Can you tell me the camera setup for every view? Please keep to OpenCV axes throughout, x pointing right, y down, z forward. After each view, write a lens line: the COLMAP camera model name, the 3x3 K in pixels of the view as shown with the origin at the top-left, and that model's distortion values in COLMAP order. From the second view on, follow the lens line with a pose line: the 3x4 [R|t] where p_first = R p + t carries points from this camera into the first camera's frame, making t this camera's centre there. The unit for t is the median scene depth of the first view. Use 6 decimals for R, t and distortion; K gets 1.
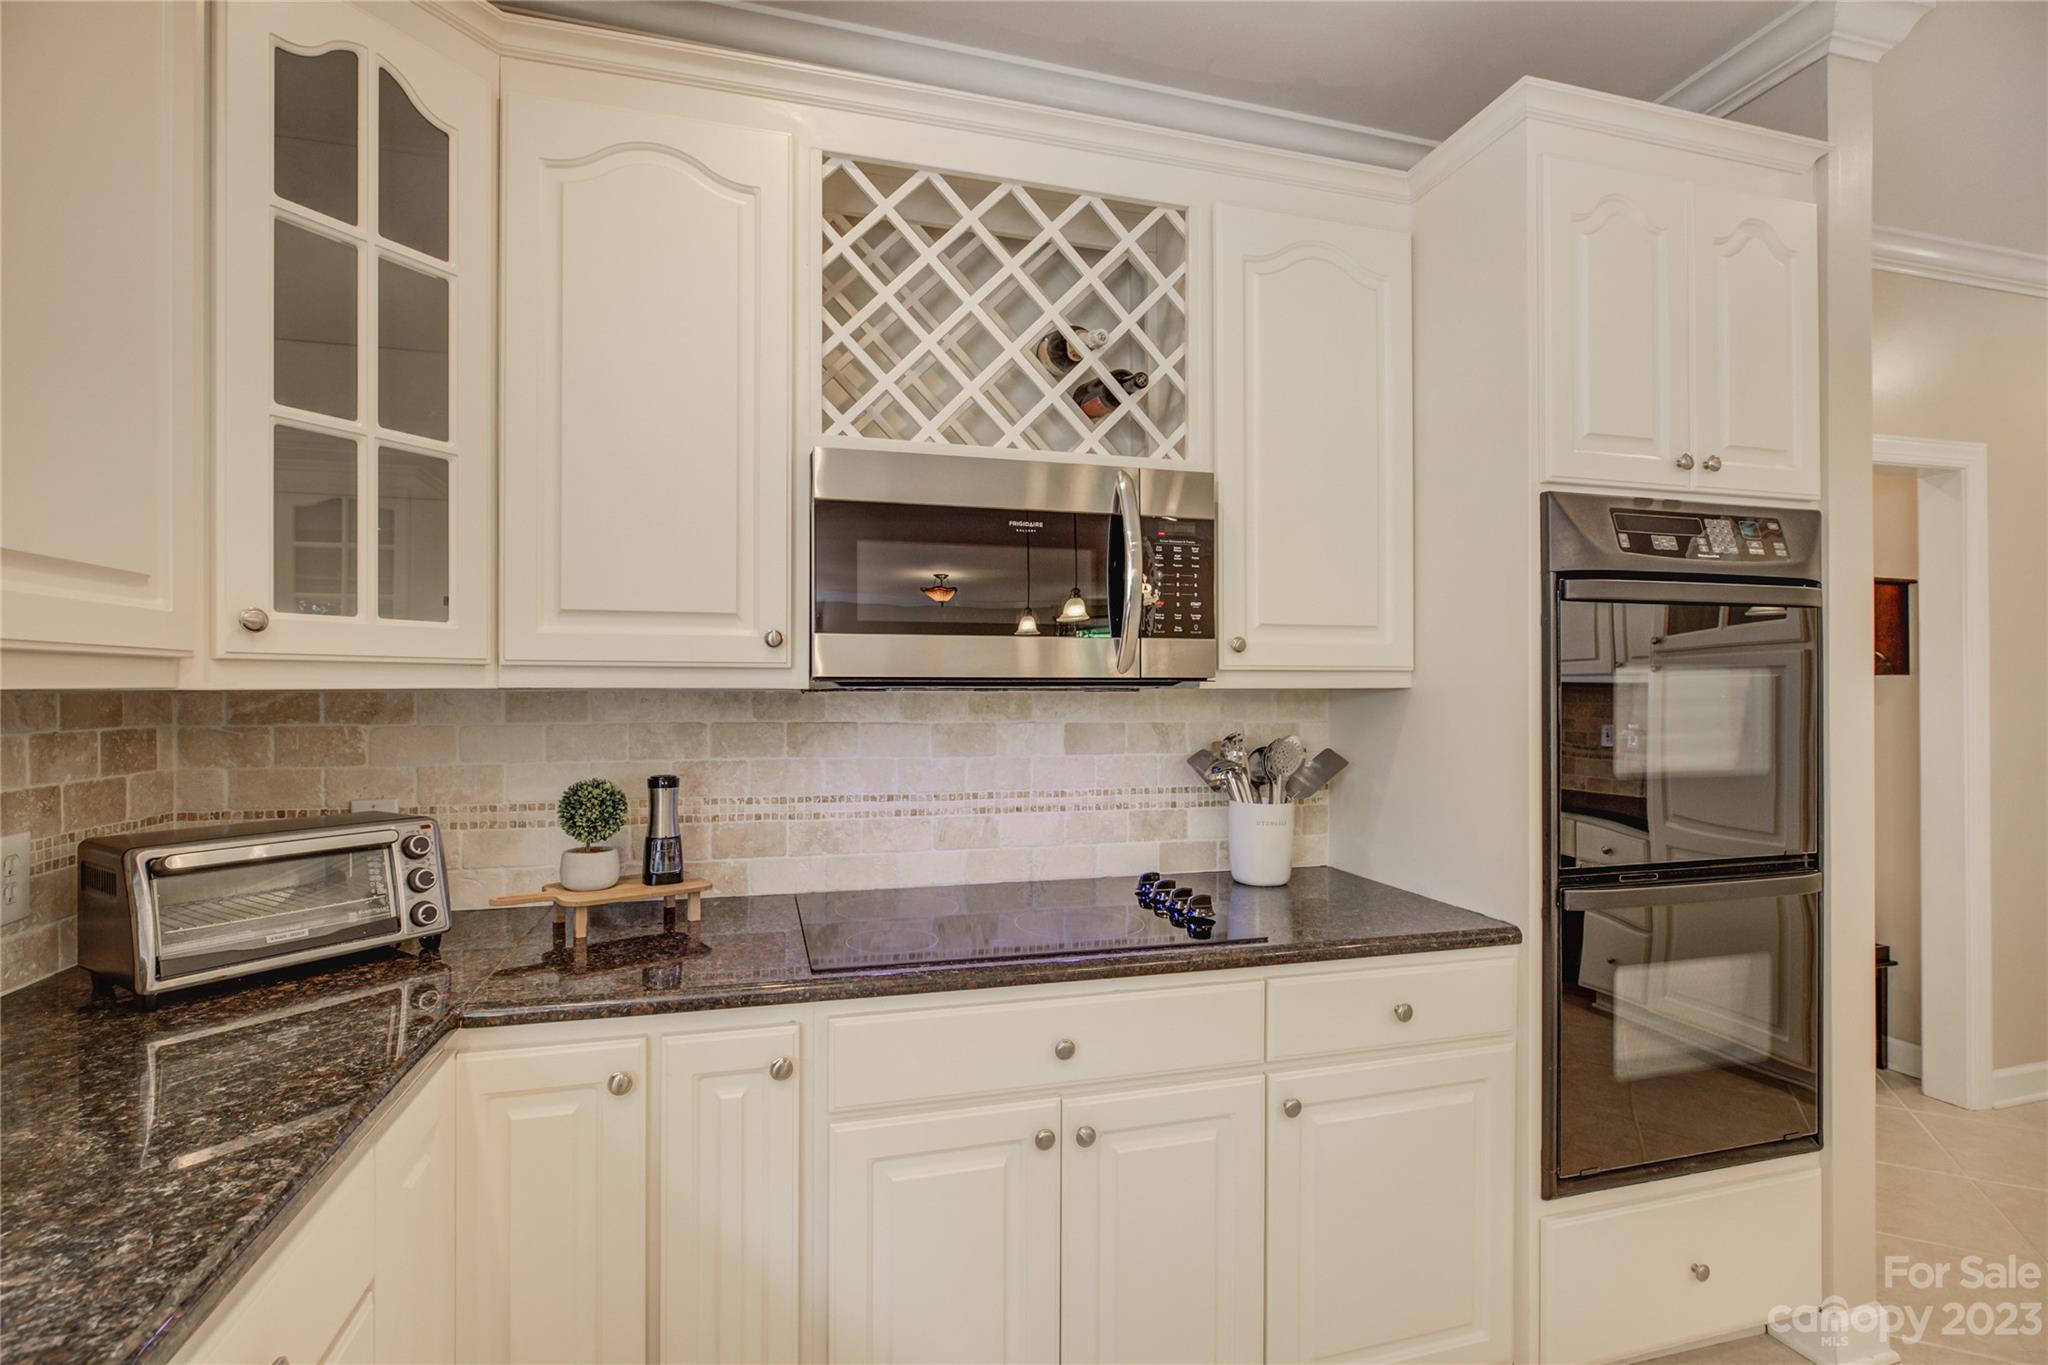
lens RADIAL K [[937.4, 0, 1024.0], [0, 937.4, 682.5], [0, 0, 1]] dist [0.000341, -0.000027]
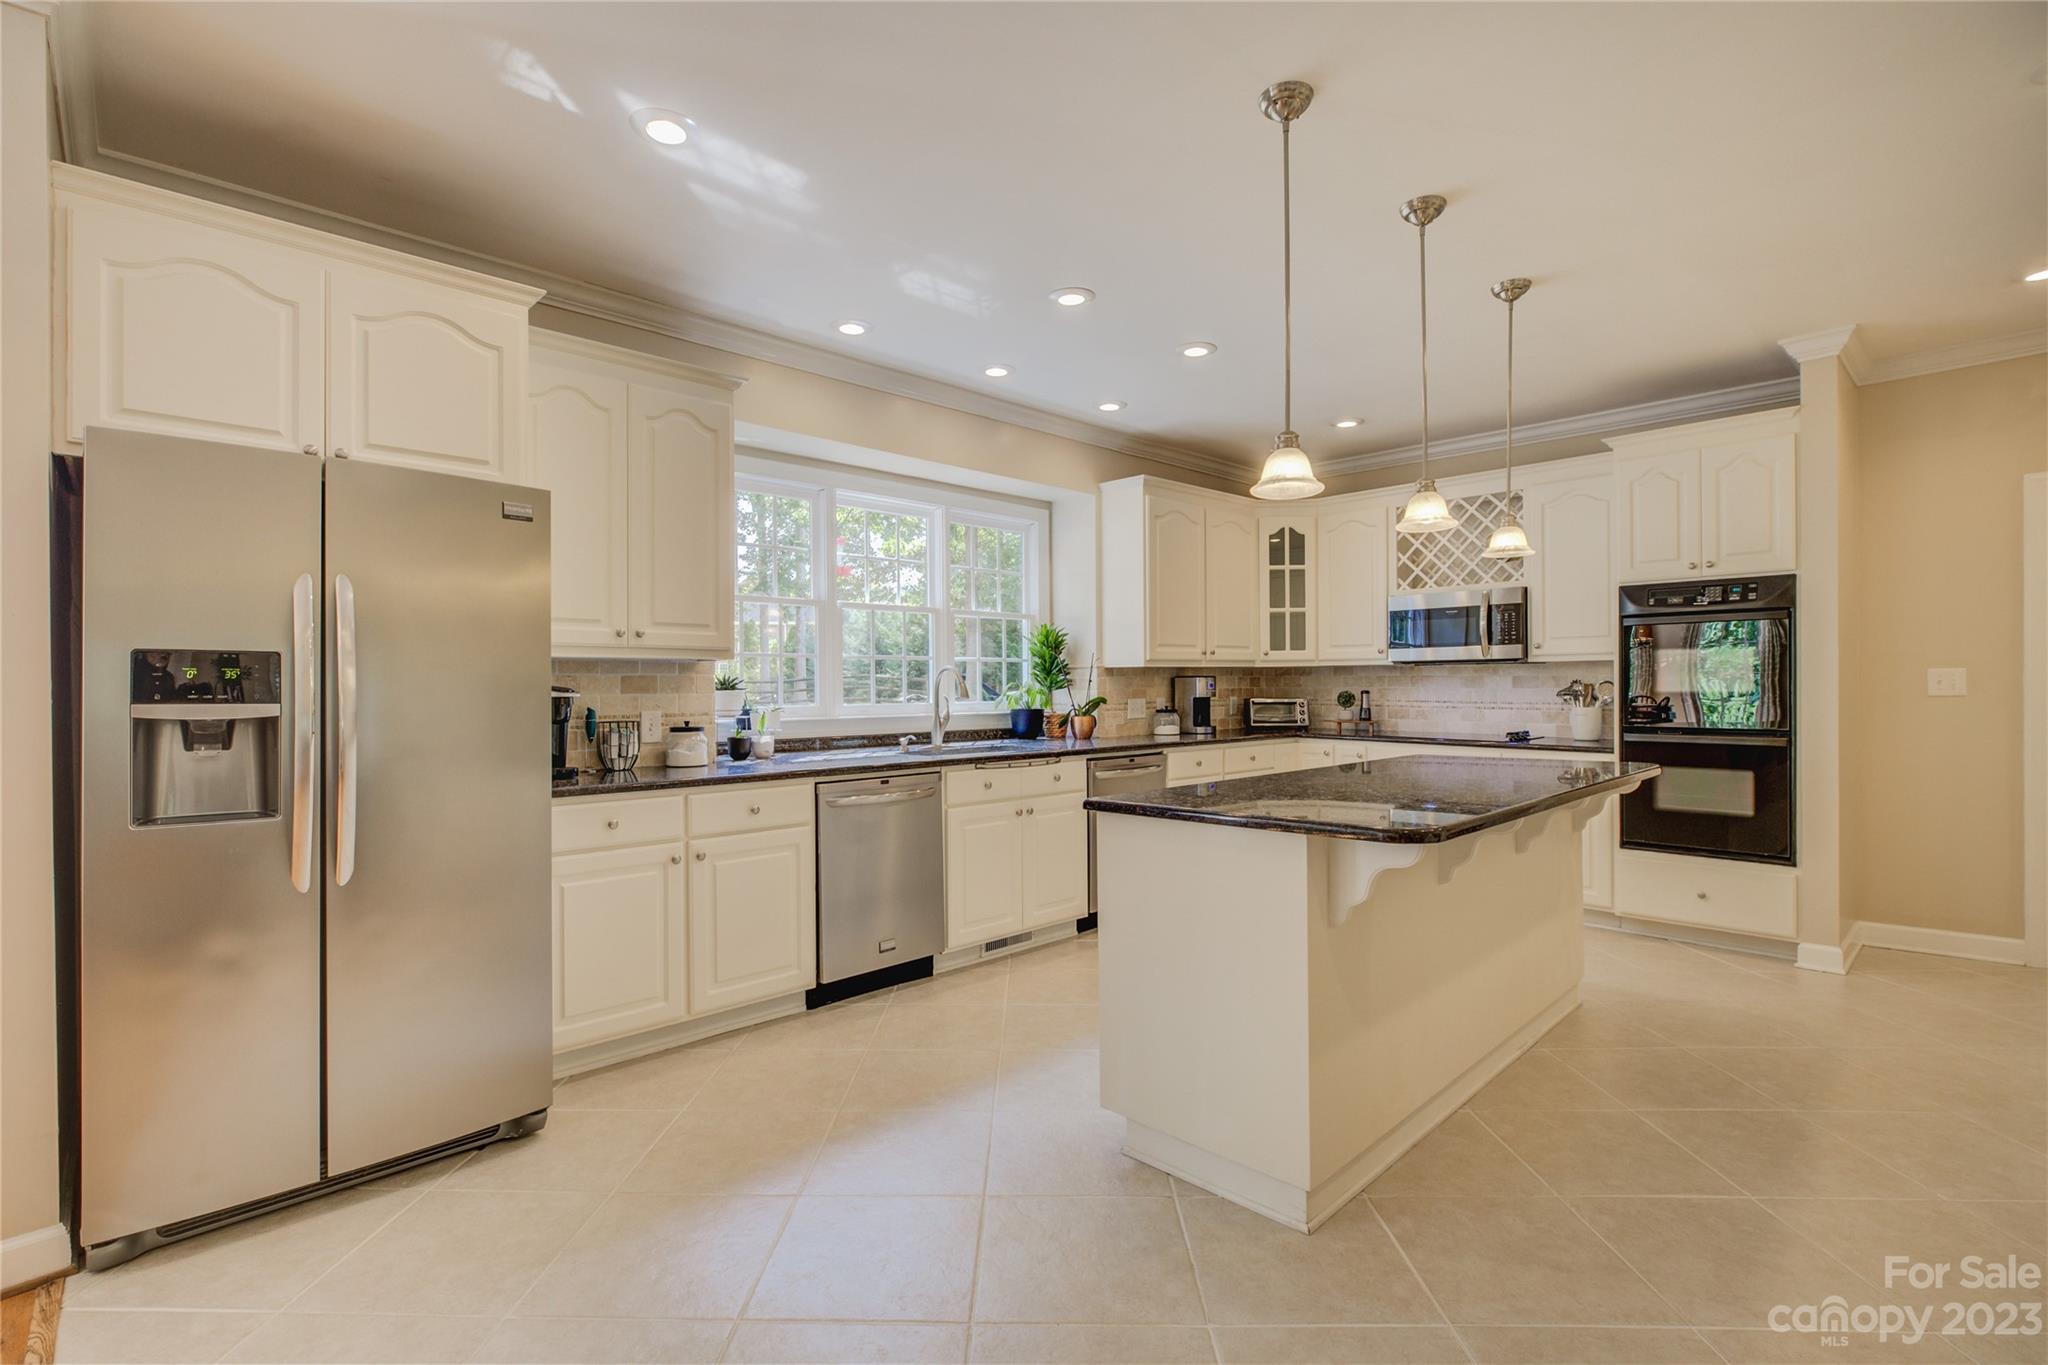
lens RADIAL K [[942.5, 0, 1015.4], [0, 942.5, 682.9], [0, 0, 1]] dist [-0.007236, -0.000143]
pose [[0.454519, -0.001626, -0.890736, 2.192564], [0.015811, 0.999856, 0.006242, 0.029282], [0.890597, -0.016921, 0.454479, -1.788811]]
